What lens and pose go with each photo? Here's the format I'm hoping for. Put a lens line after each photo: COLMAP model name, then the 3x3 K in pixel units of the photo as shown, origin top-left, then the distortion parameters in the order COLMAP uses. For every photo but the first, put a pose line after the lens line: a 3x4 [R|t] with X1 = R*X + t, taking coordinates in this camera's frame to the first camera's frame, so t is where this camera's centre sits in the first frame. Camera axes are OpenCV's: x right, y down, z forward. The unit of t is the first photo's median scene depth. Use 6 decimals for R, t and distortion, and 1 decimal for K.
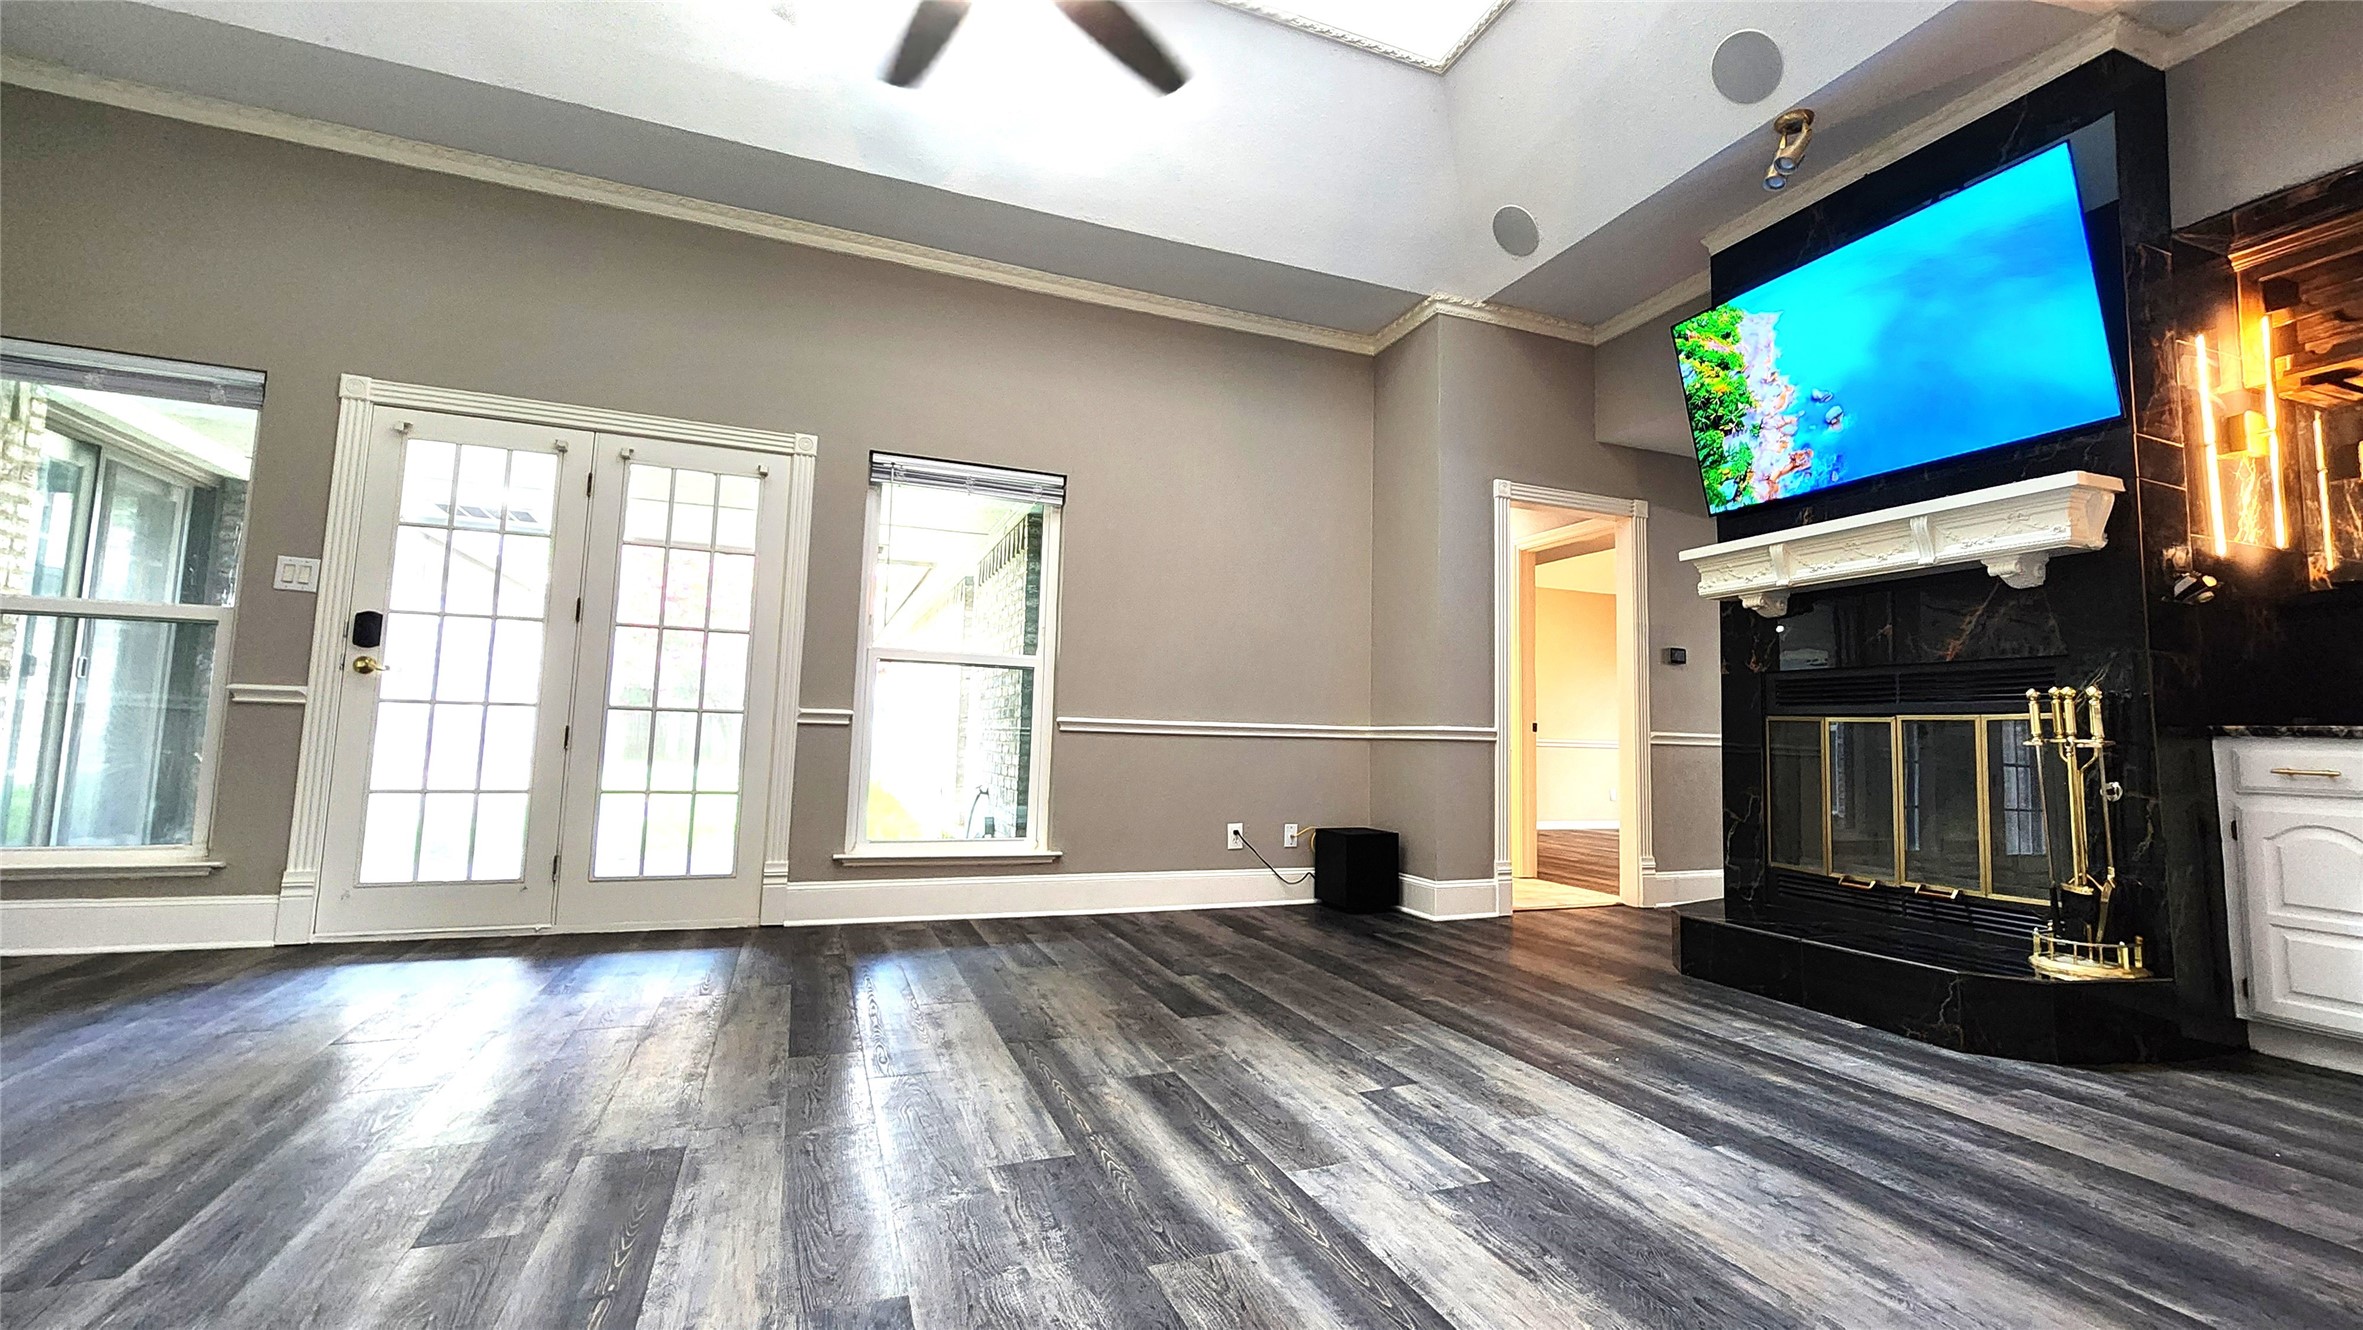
lens RADIAL K [[980.4, 0, 1169.3], [0, 980.4, 628.2], [0, 0, 1]] dist [0.002306, -0.000184]
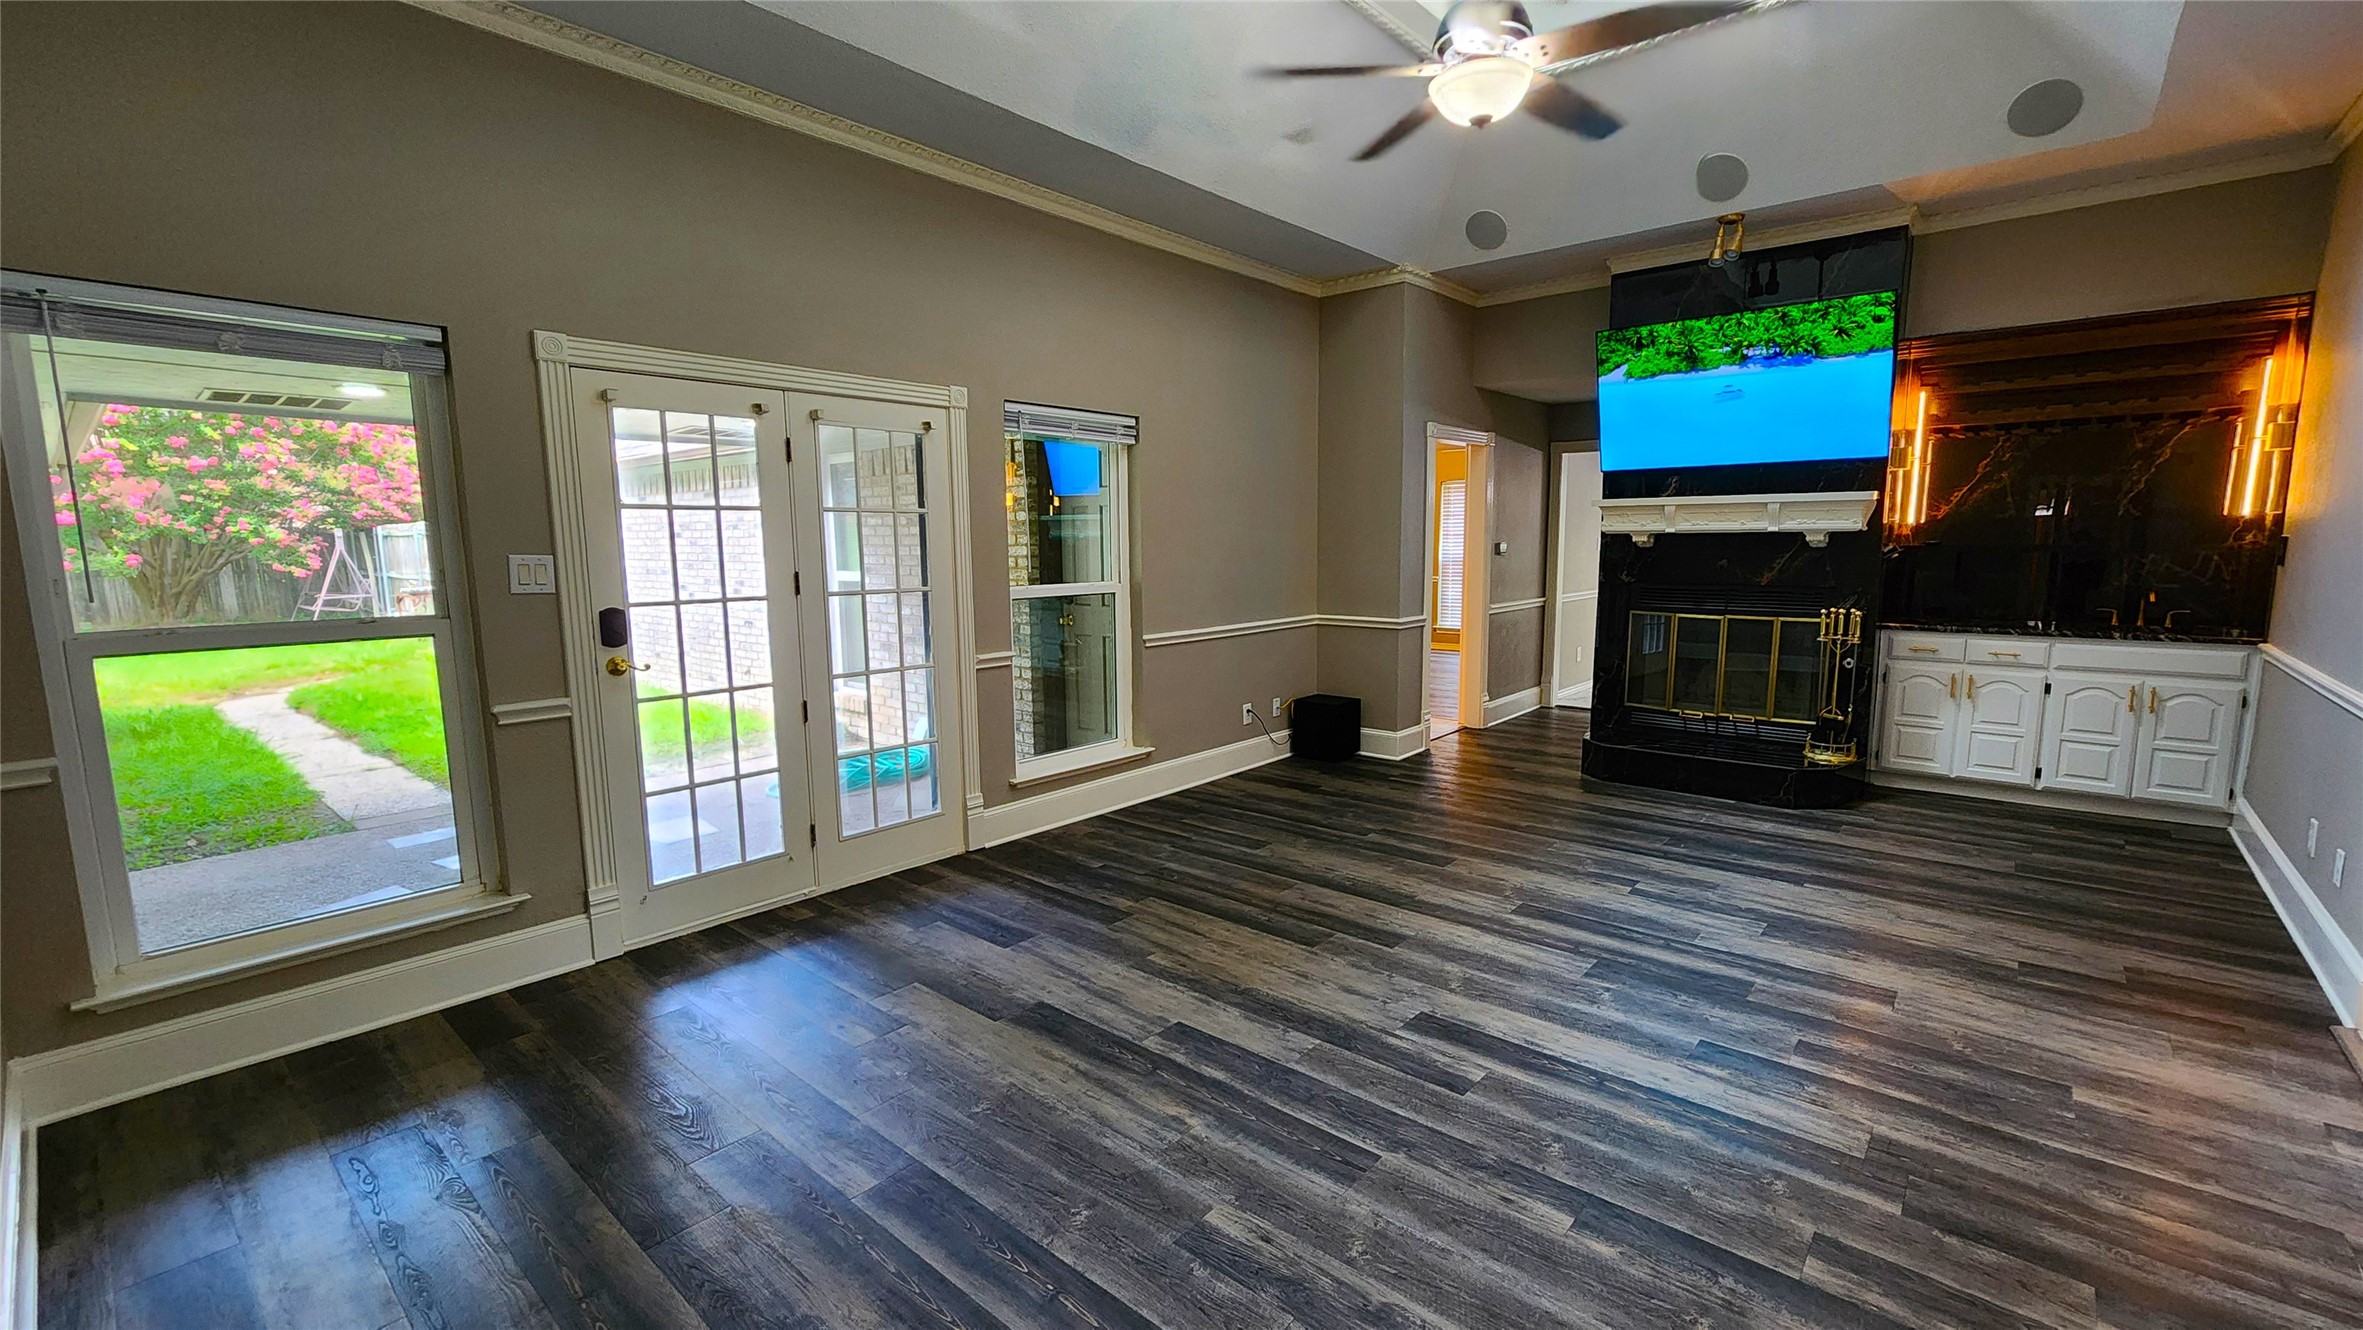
lens RADIAL K [[980.4, 0, 1165.6], [0, 980.4, 651.0], [0, 0, 1]] dist [0.002306, -0.000184]
pose [[0.894549, -0.085751, 0.438668, -0.782671], [-0.014211, 0.975472, 0.219664, -0.190566], [-0.446745, -0.202734, 0.871389, -0.027531]]
